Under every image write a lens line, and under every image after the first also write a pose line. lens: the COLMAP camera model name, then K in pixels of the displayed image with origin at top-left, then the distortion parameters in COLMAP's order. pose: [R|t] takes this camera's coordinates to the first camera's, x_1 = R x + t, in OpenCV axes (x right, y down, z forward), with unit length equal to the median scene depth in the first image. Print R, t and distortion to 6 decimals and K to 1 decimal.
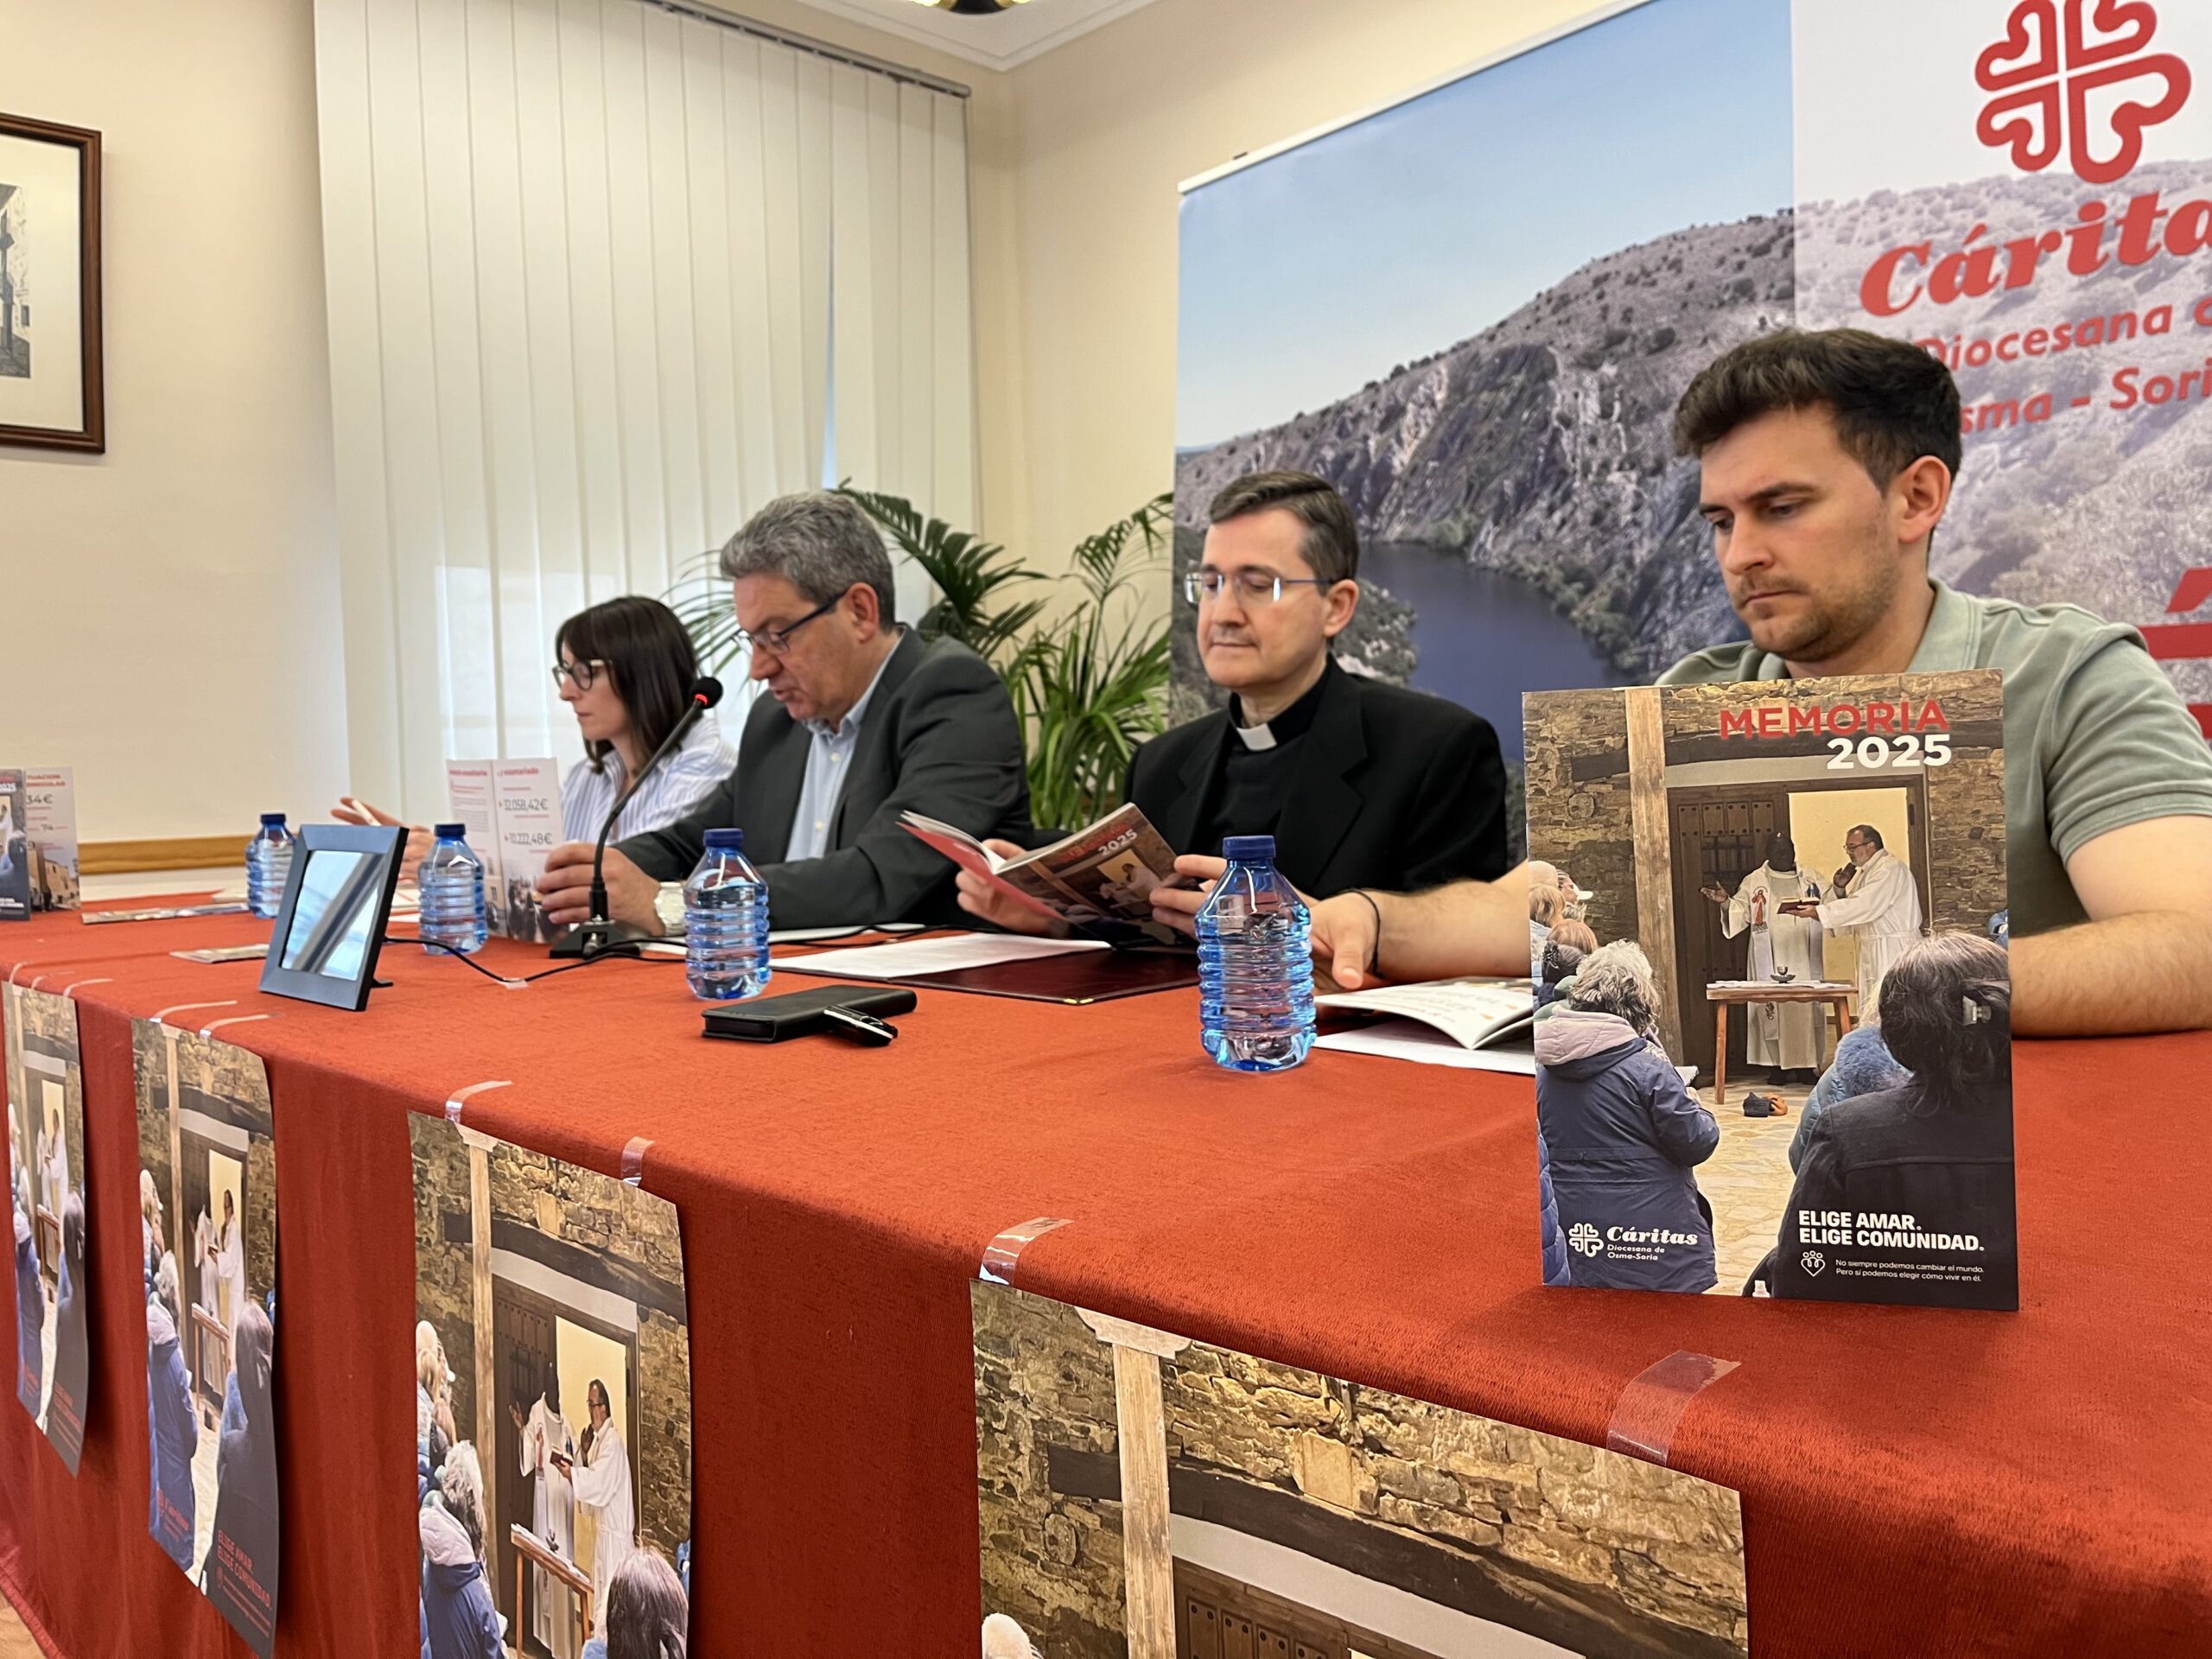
lens RADIAL K [[1689.2, 0, 1098.7], [0, 1689.2, 801.0], [0, 0, 1]] dist [0.067087, -0.116391]
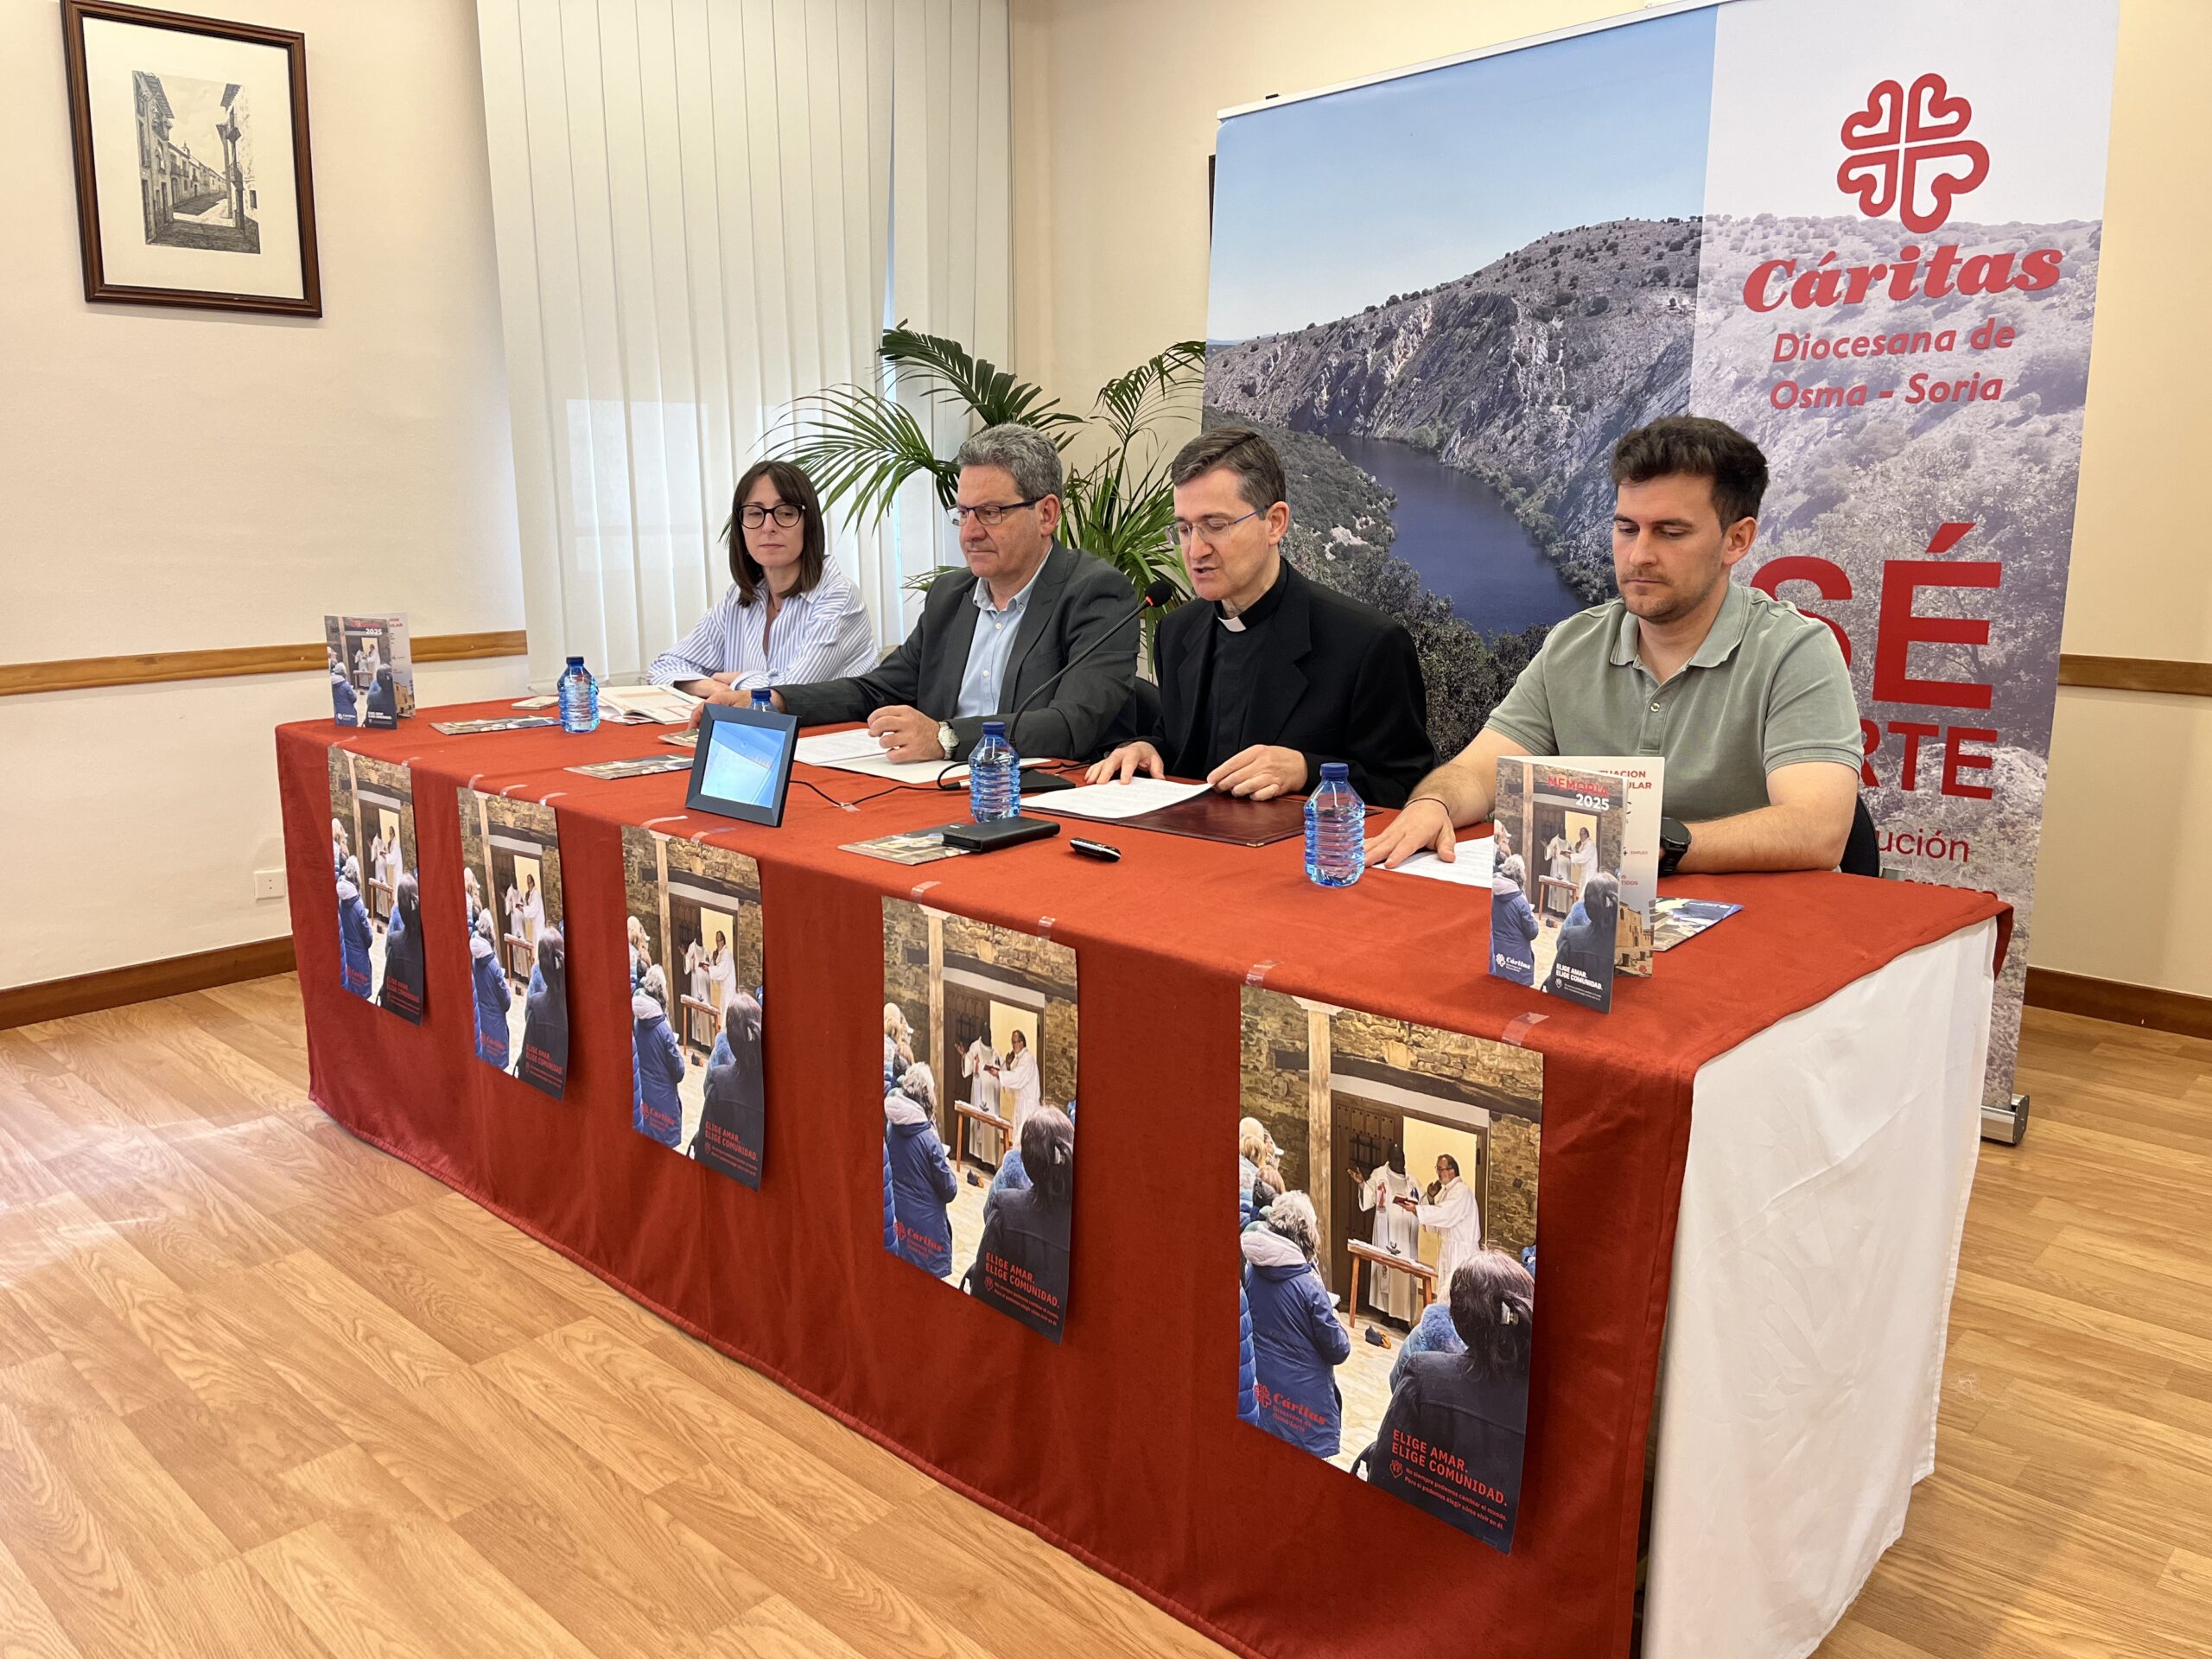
lens RADIAL K [[1667.7, 0, 1093.2], [0, 1667.7, 832.4], [0, 0, 1]] dist [0.040125, -0.042329]
pose [[0.999181, 0.017993, 0.036232, -0.115653], [-0.024063, 0.984314, 0.174777, -0.104198], [-0.032519, -0.175506, 0.983941, -0.393411]]
